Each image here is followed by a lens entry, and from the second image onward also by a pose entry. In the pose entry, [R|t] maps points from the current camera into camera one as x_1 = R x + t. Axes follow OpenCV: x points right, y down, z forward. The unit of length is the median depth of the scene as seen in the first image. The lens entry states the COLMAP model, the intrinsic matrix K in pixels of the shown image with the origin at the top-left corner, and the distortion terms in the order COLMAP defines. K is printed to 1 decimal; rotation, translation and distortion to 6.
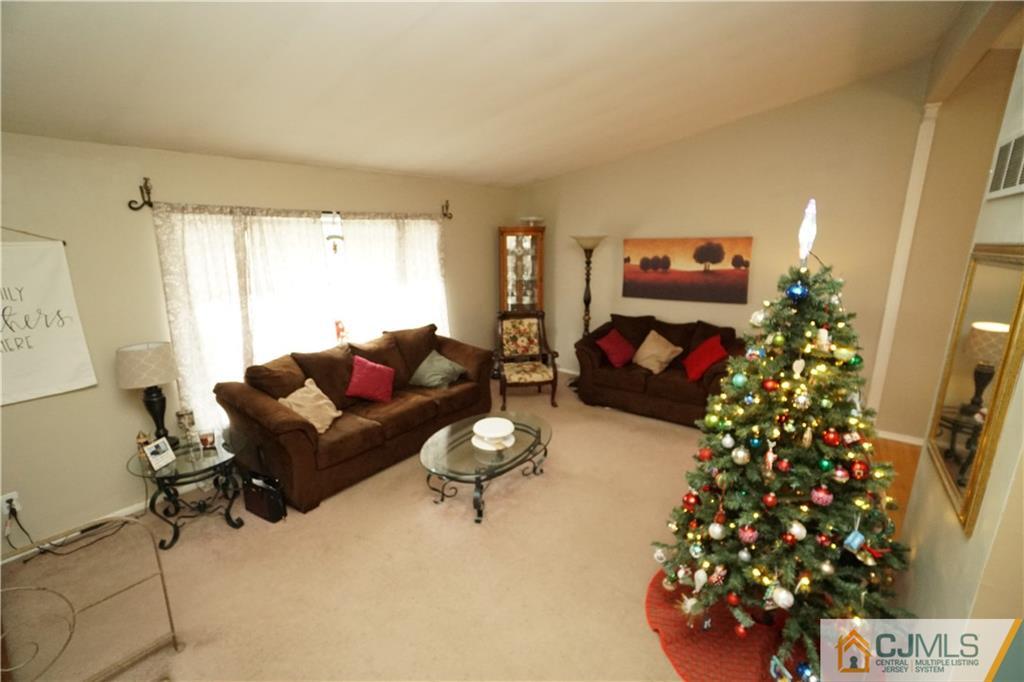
lens RADIAL K [[449.6, 0, 505.5], [0, 449.6, 343.3], [0, 0, 1]] dist [-0.063063, 0.021446]
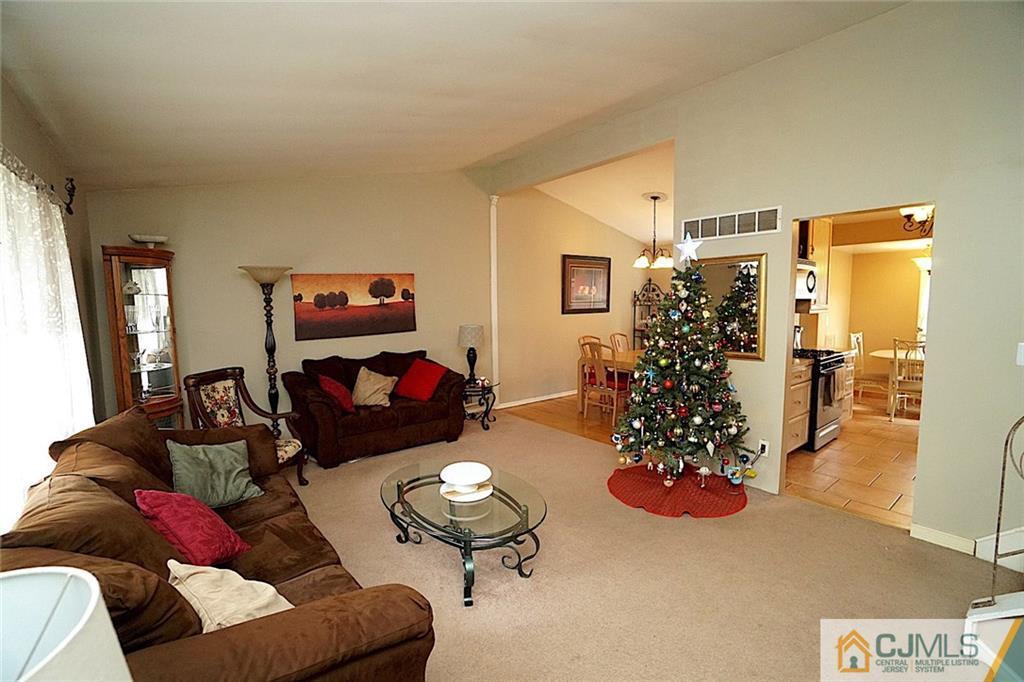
lens RADIAL K [[449.6, 0, 505.5], [0, 449.6, 343.3], [0, 0, 1]] dist [-0.063063, 0.021446]
pose [[0.270093, -0.087170, 0.958880, -0.492885], [0.234362, 0.971893, 0.022339, -0.026894], [-0.933876, 0.218691, 0.282930, 0.431811]]
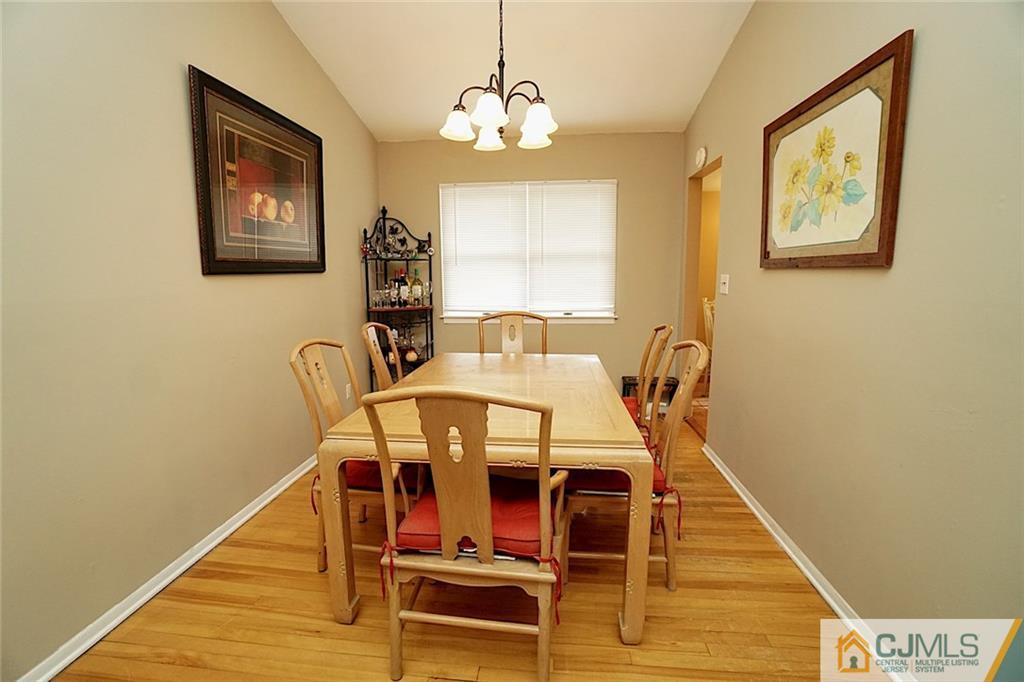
lens RADIAL K [[449.6, 0, 505.5], [0, 449.6, 343.3], [0, 0, 1]] dist [-0.063063, 0.021446]
pose [[-0.507380, -0.126505, 0.852386, 0.422977], [0.208614, 0.941710, 0.263938, -0.031803], [-0.836090, 0.311737, -0.451414, 0.615661]]
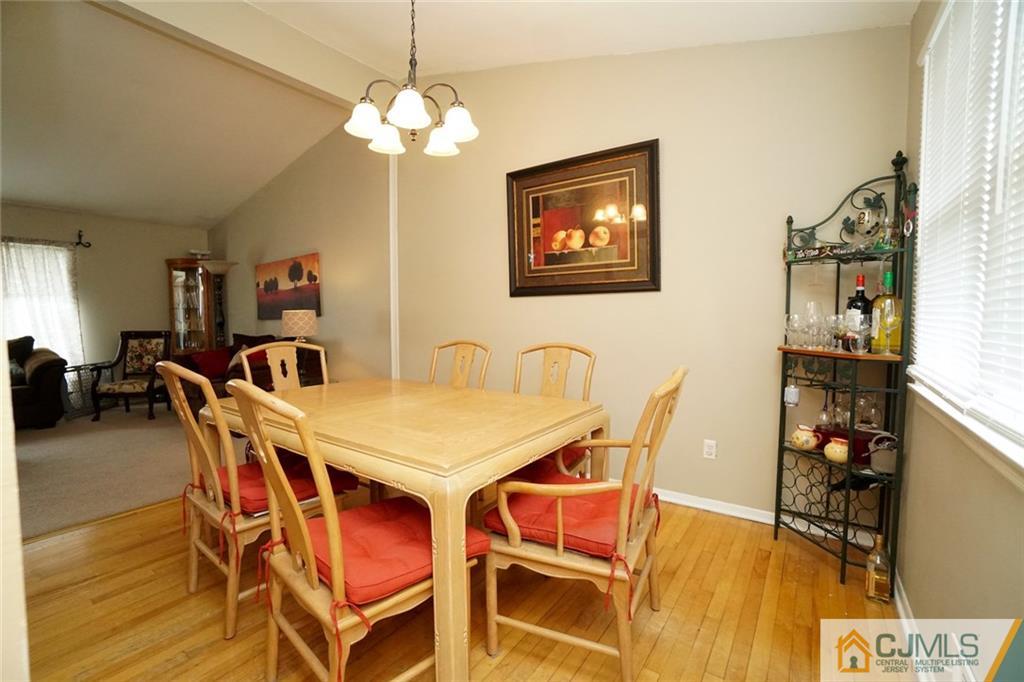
lens RADIAL K [[449.6, 0, 505.5], [0, 449.6, 343.3], [0, 0, 1]] dist [-0.063063, 0.021446]
pose [[0.999837, -0.002373, 0.017924, 0.914407], [0.005425, 0.985038, -0.172252, 0.147515], [-0.017247, 0.172321, 0.984890, -0.024425]]
